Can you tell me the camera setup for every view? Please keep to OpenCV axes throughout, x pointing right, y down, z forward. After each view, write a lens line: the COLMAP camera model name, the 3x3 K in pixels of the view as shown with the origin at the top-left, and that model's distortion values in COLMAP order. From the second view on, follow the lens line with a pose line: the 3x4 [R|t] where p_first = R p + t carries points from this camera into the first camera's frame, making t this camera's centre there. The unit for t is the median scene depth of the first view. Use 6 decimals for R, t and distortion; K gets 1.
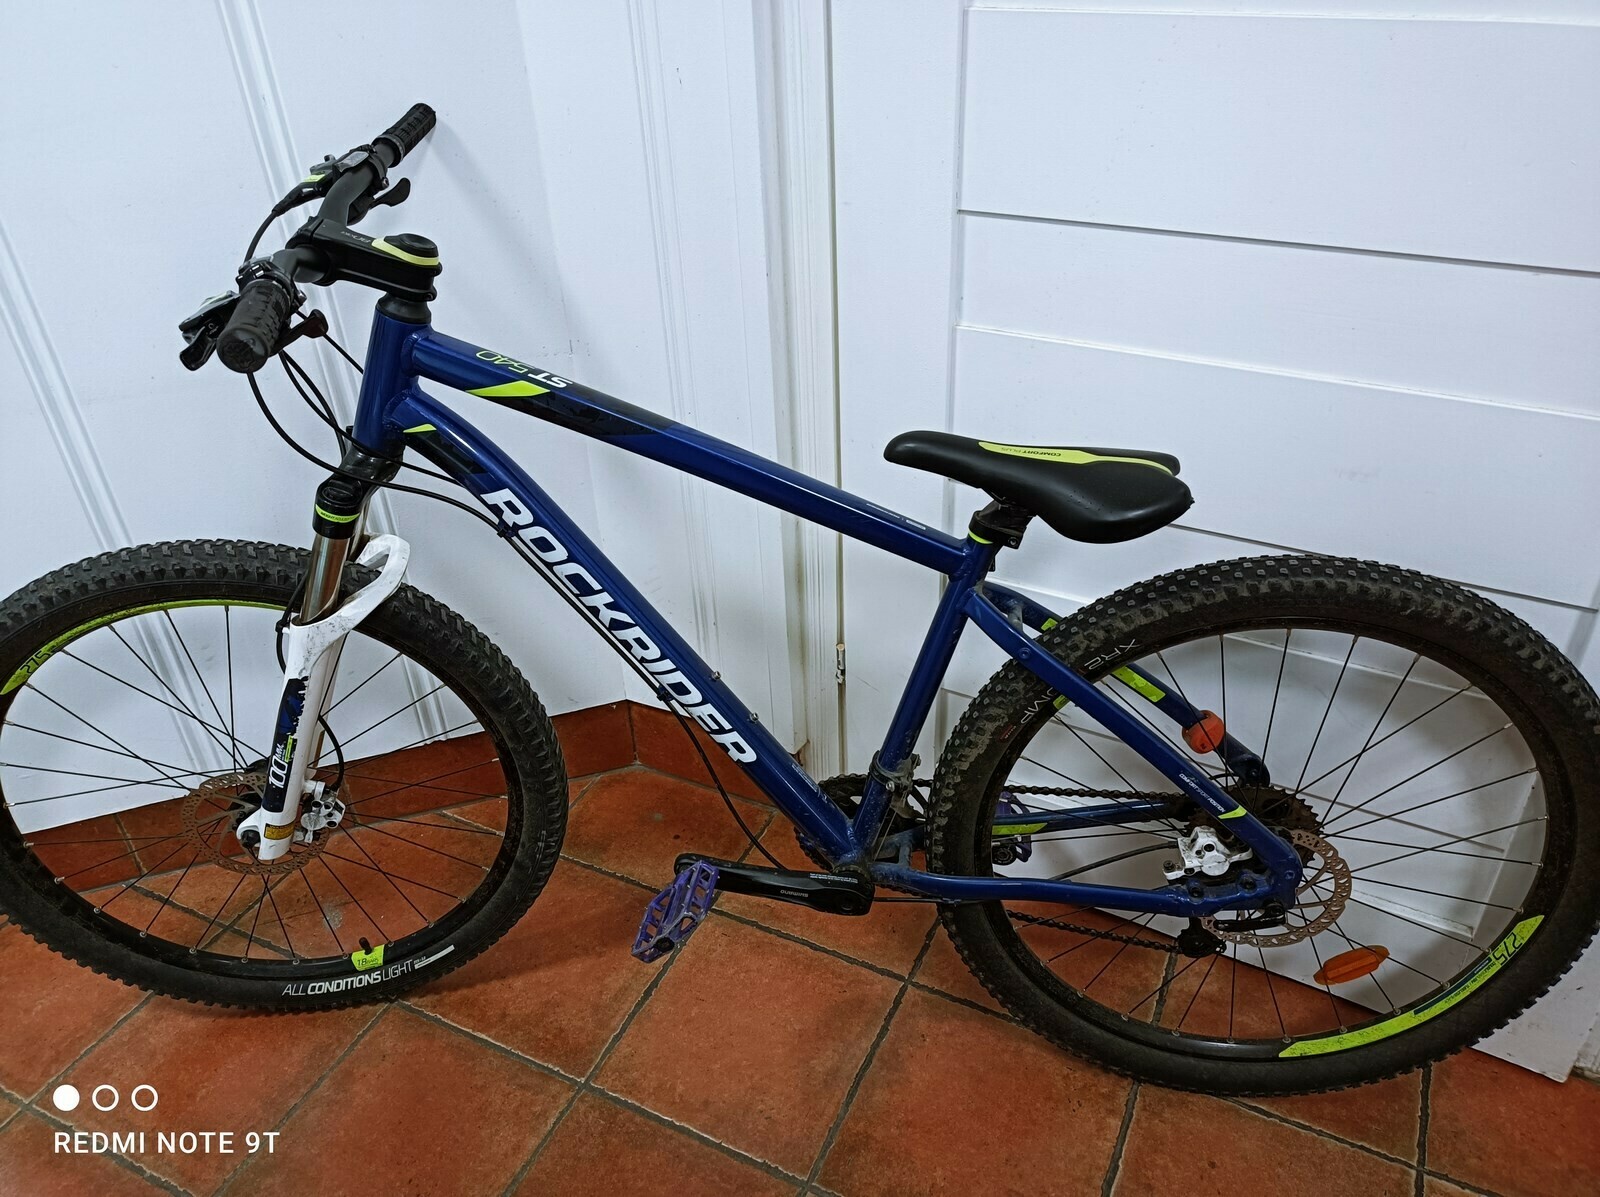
lens RADIAL K [[1187.2, 0, 798.6], [0, 1187.2, 596.6], [0, 0, 1]] dist [0.032056, -0.019073]
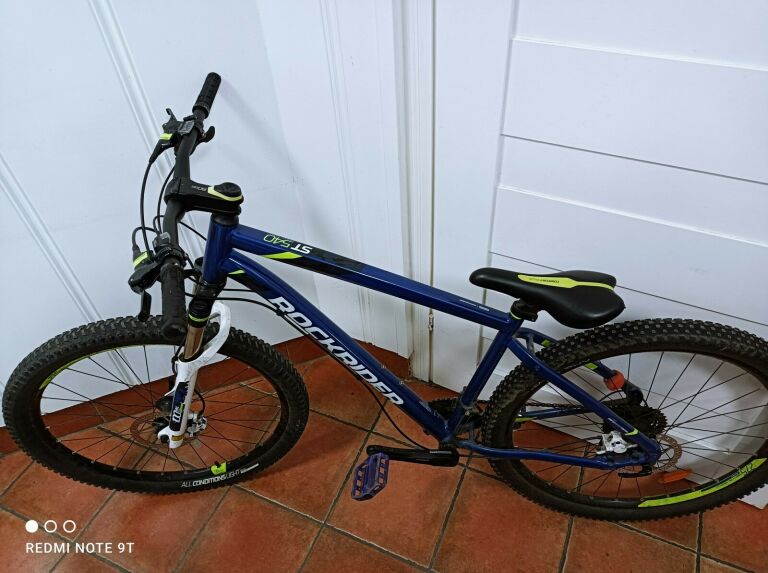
lens RADIAL K [[569.9, 0, 382.7], [0, 569.9, 284.1], [0, 0, 1]] dist [0.032056, -0.019073]
pose [[0.999129, -0.038972, 0.014899, -0.076130], [0.035232, 0.979350, 0.199081, -0.261540], [-0.022350, -0.198382, 0.979870, 0.046101]]
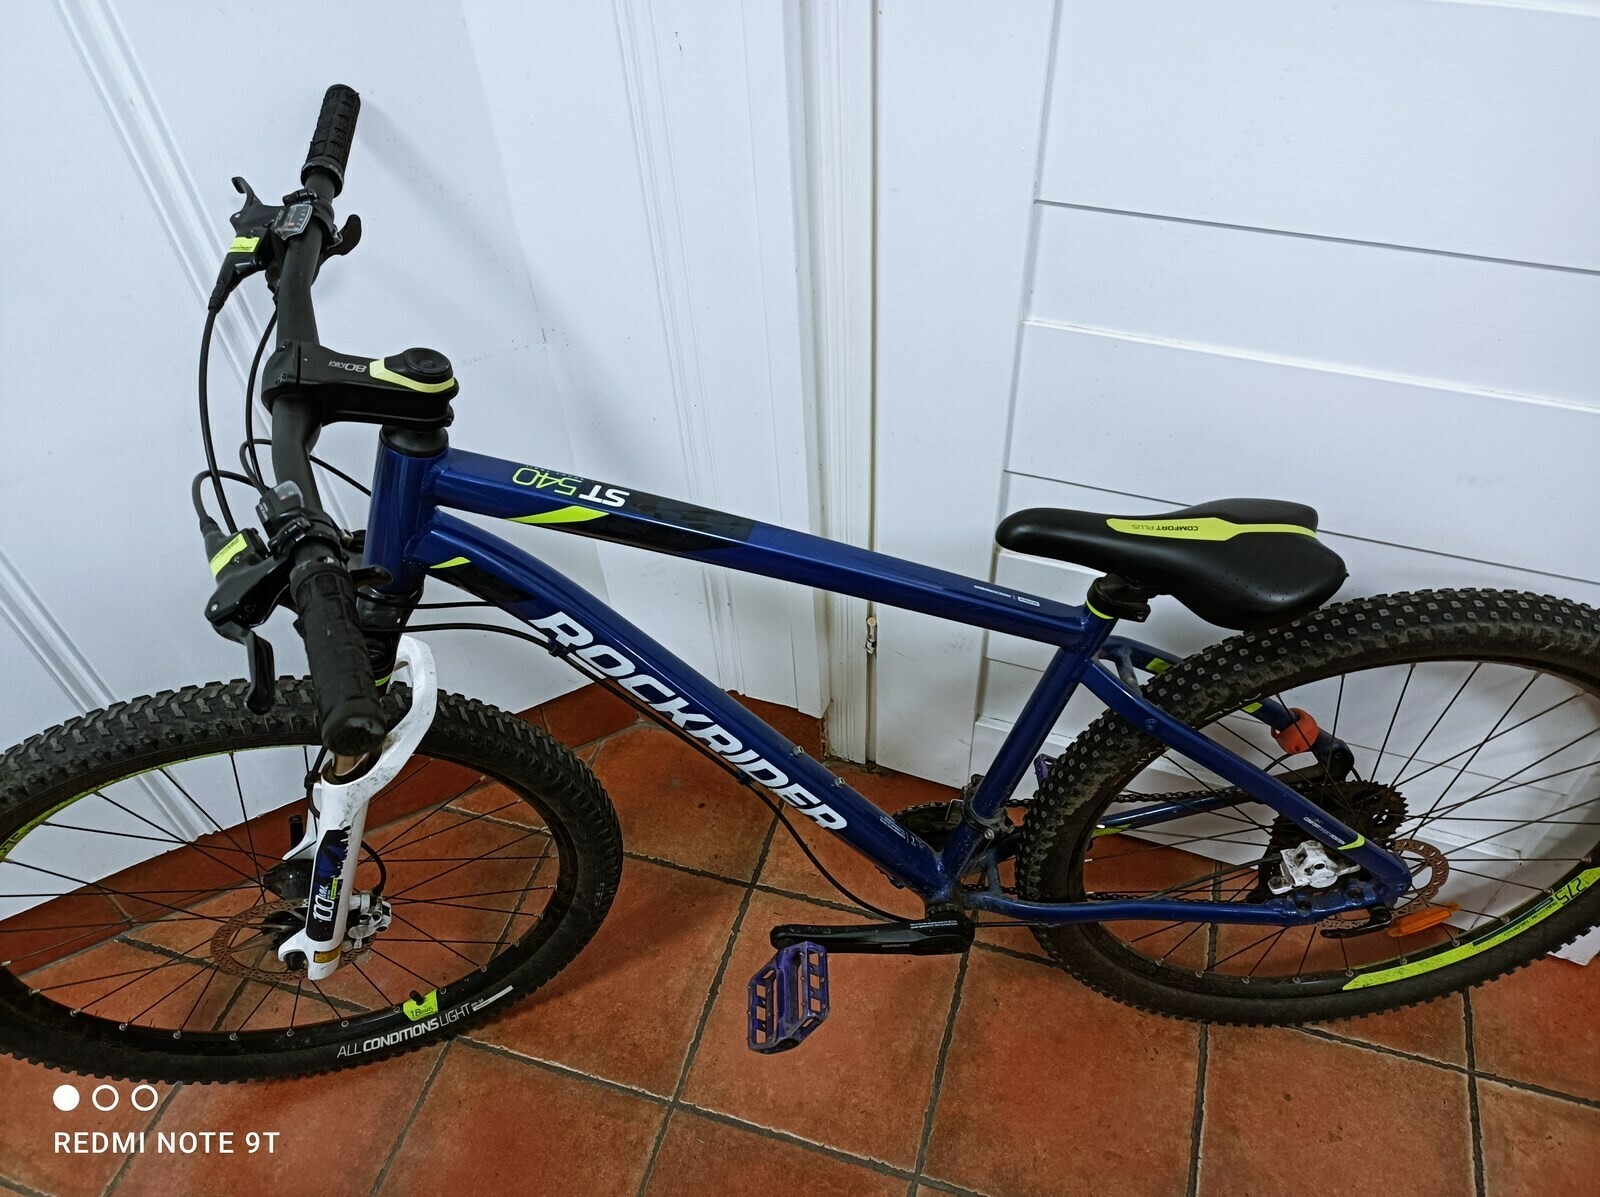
lens RADIAL K [[1187.2, 0, 796.2], [0, 1187.2, 594.3], [0, 0, 1]] dist [0.032056, -0.019073]
pose [[0.987446, -0.119468, 0.103335, -0.144007], [0.091241, 0.965410, 0.244251, -0.260135], [-0.128941, -0.231756, 0.964190, 0.136009]]
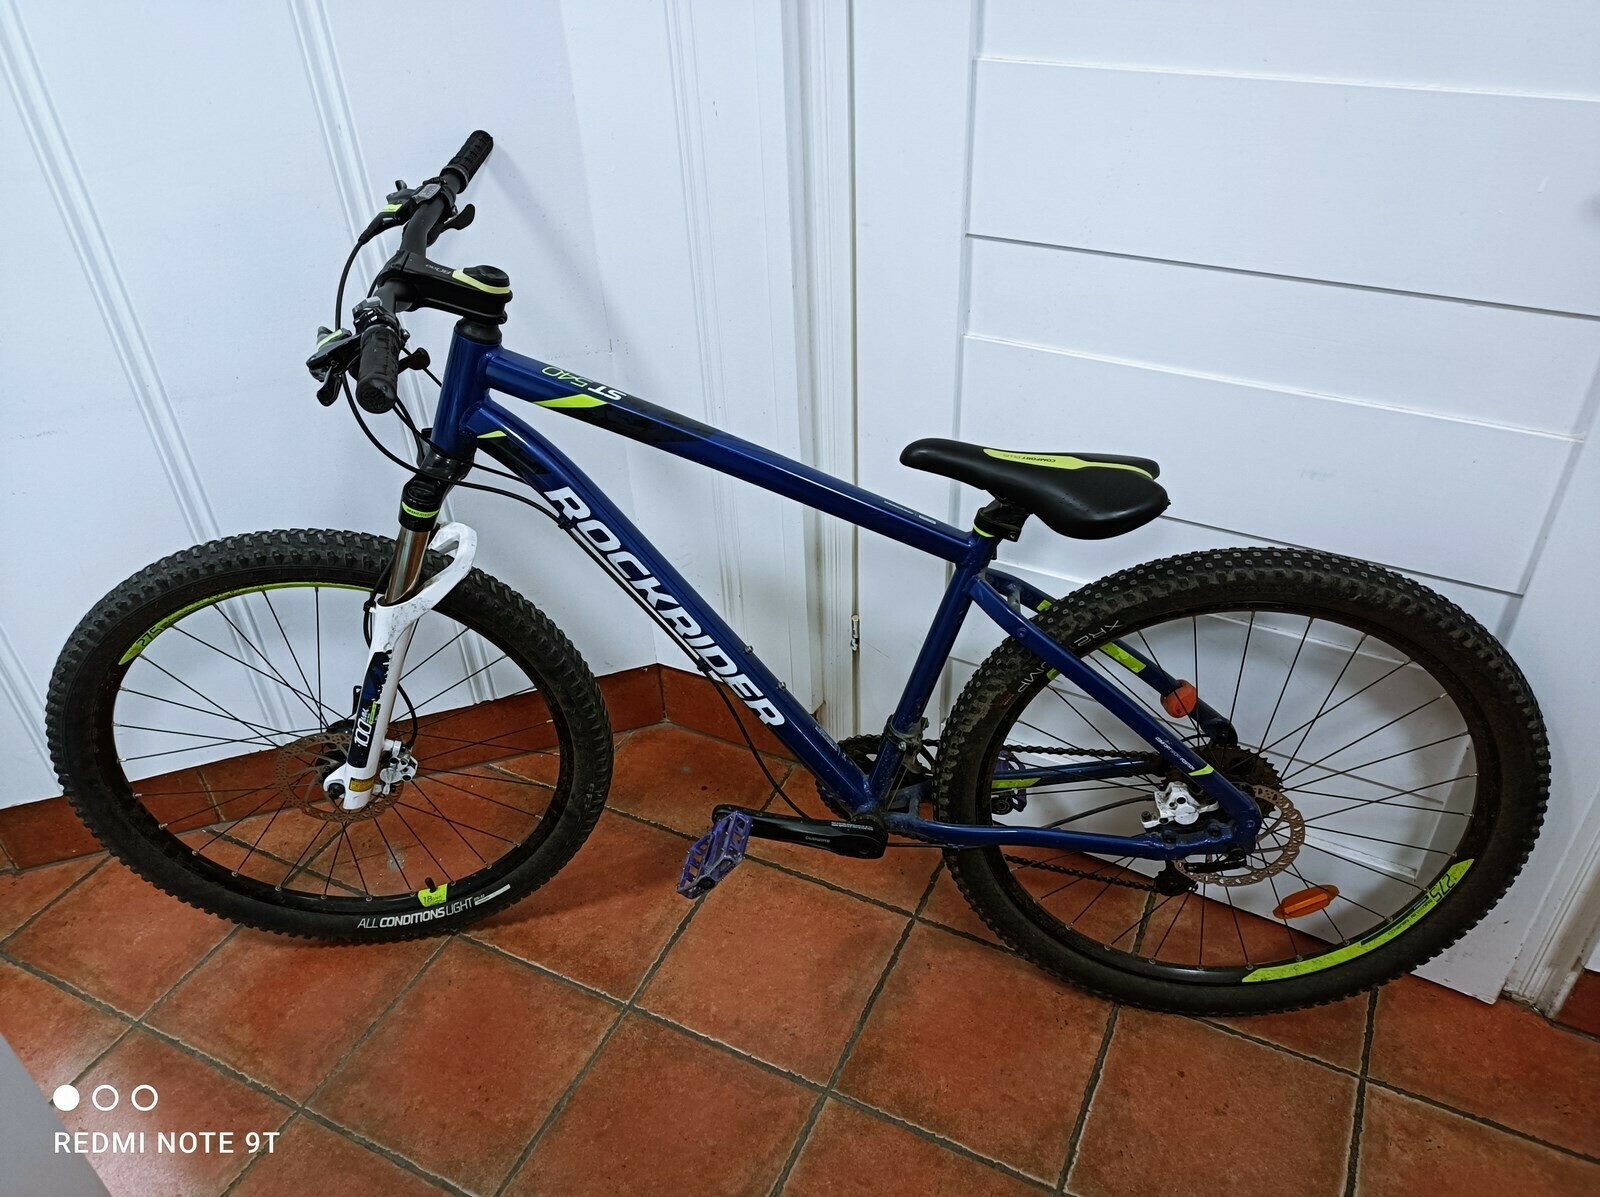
lens RADIAL K [[1187.2, 0, 796.7], [0, 1187.2, 596.3], [0, 0, 1]] dist [0.032056, -0.019073]
pose [[0.999999, 0.001126, 0.000132, -0.023122], [-0.001130, 0.999002, 0.044648, -0.032712], [-0.000082, -0.044648, 0.999003, -0.122185]]
